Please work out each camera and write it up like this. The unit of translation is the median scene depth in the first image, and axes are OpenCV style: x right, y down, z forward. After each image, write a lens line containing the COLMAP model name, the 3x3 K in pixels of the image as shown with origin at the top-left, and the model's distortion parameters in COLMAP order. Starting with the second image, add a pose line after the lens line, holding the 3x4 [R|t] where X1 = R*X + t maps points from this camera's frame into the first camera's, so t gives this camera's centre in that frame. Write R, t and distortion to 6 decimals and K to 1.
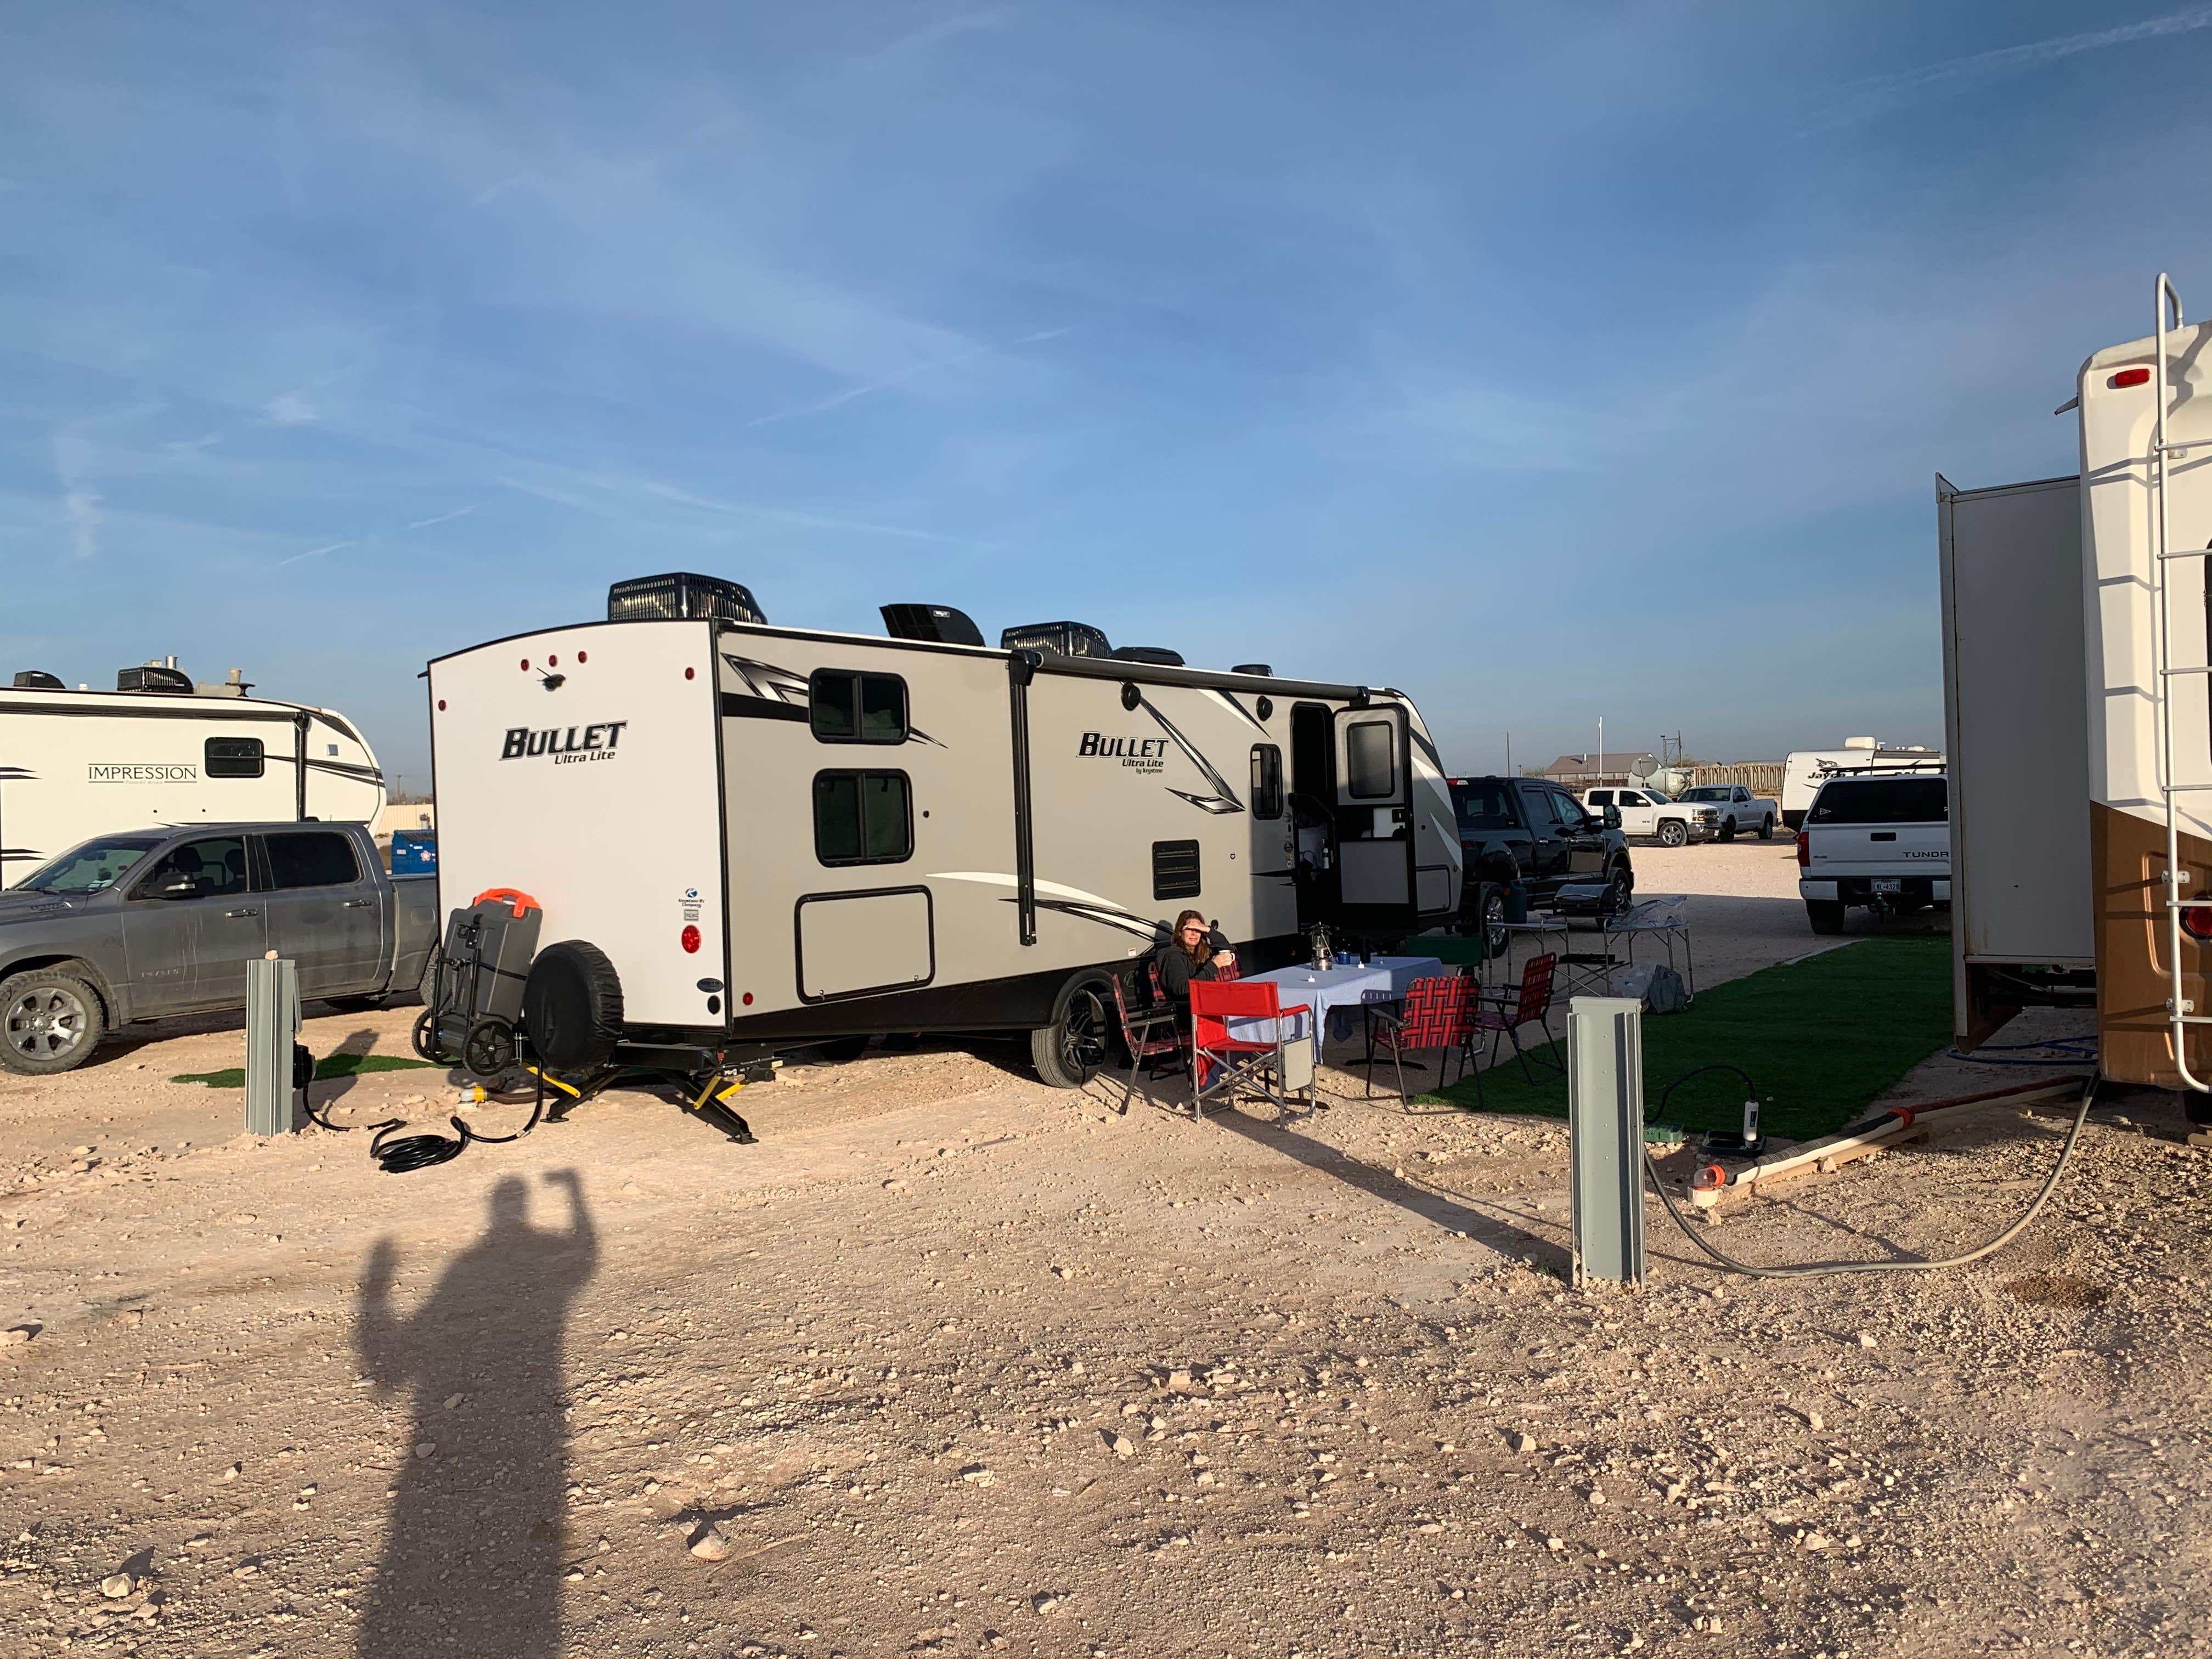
lens RADIAL K [[1692.7, 0, 1106.0], [0, 1692.7, 829.5], [0, 0, 1]] dist [0.009089, -0.005169]
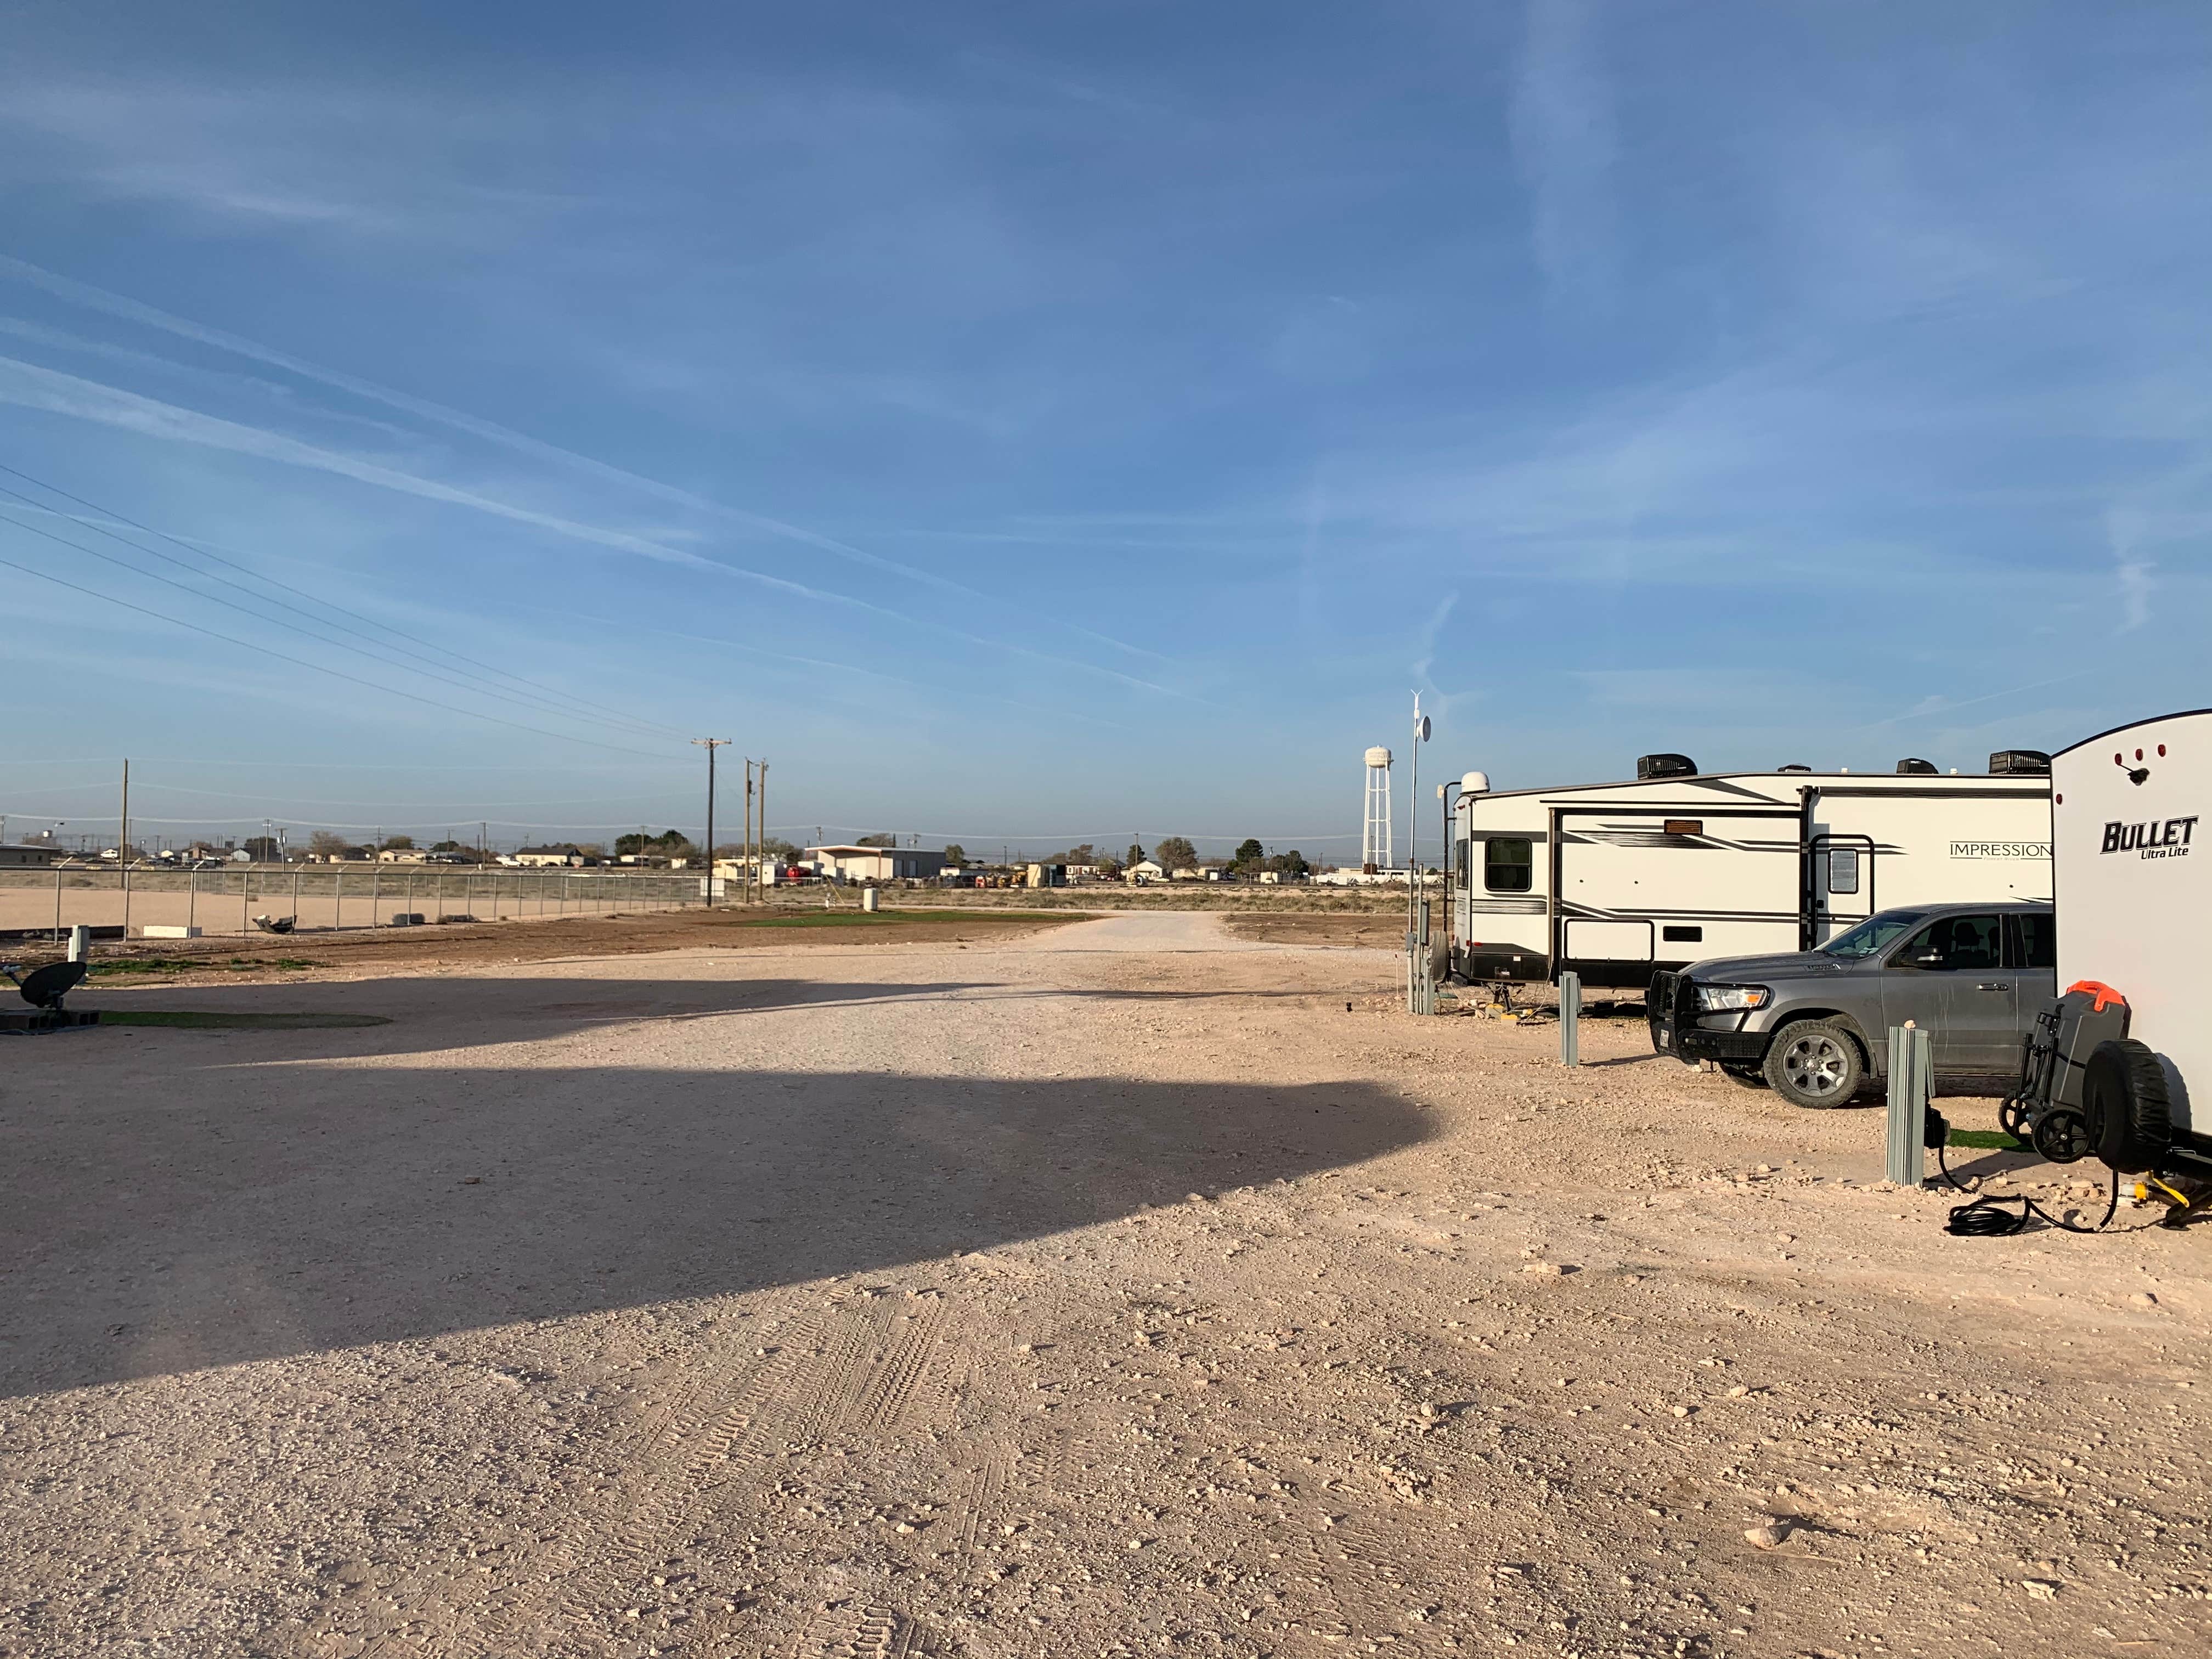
lens RADIAL K [[1692.7, 0, 1106.0], [0, 1692.7, 829.5], [0, 0, 1]] dist [0.009089, -0.005169]
pose [[0.467338, 0.003816, -0.884071, 0.264114], [-0.039270, 0.999093, -0.016446, -0.015807], [0.883206, 0.042403, 0.467064, 0.005901]]
